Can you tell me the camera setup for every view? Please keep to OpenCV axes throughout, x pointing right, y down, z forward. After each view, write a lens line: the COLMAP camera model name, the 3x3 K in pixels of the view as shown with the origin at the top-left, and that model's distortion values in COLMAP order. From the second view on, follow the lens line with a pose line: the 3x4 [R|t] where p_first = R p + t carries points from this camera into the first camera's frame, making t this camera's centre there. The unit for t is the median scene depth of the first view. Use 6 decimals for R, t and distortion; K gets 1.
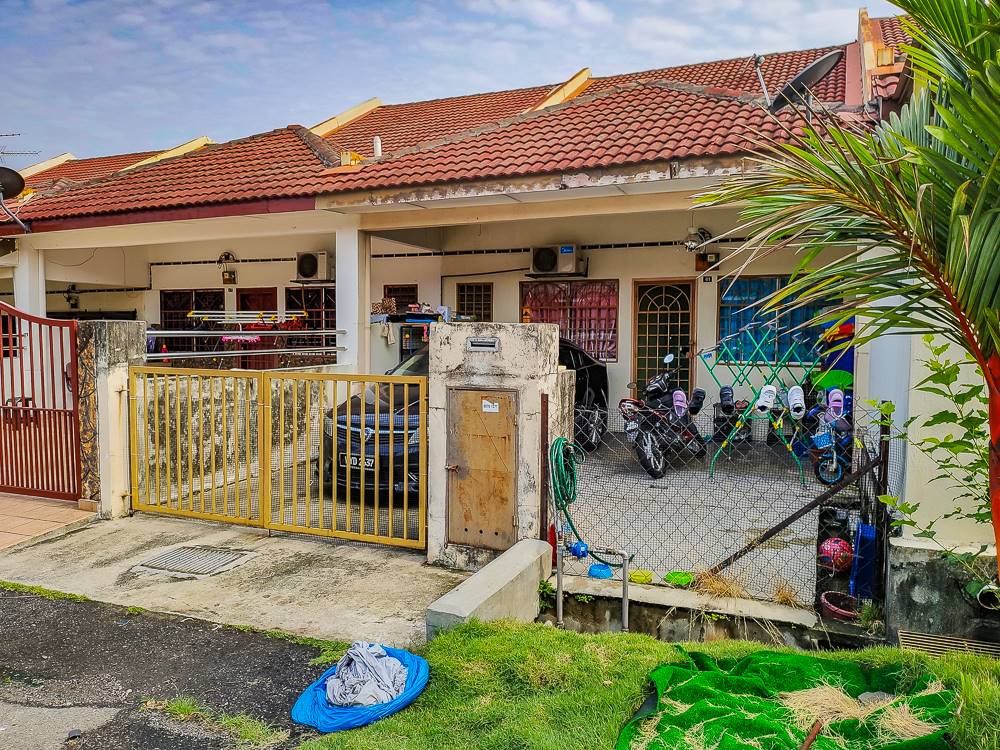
lens RADIAL K [[779.3, 0, 500.0], [0, 779.3, 375.0], [0, 0, 1]] dist [0.086152, -0.146397]
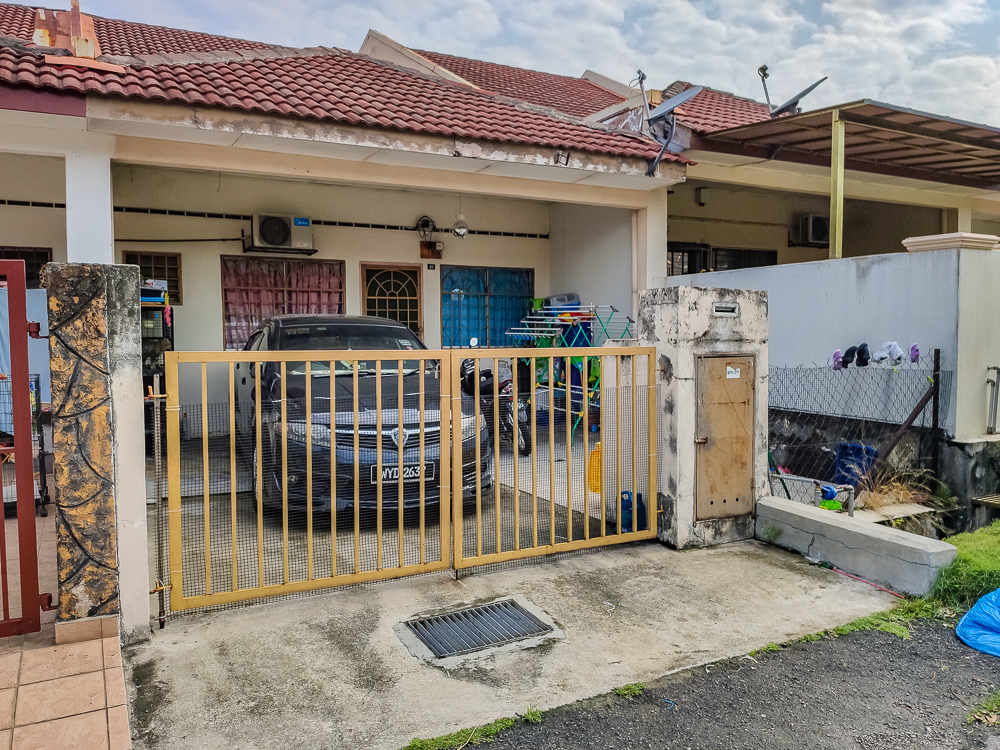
lens RADIAL K [[779.3, 0, 500.0], [0, 779.3, 375.0], [0, 0, 1]] dist [0.086152, -0.146397]
pose [[0.613095, -0.046572, 0.788636, -0.856624], [0.053103, 0.998433, 0.017678, 0.008887], [-0.788223, 0.031040, 0.614607, 0.542800]]
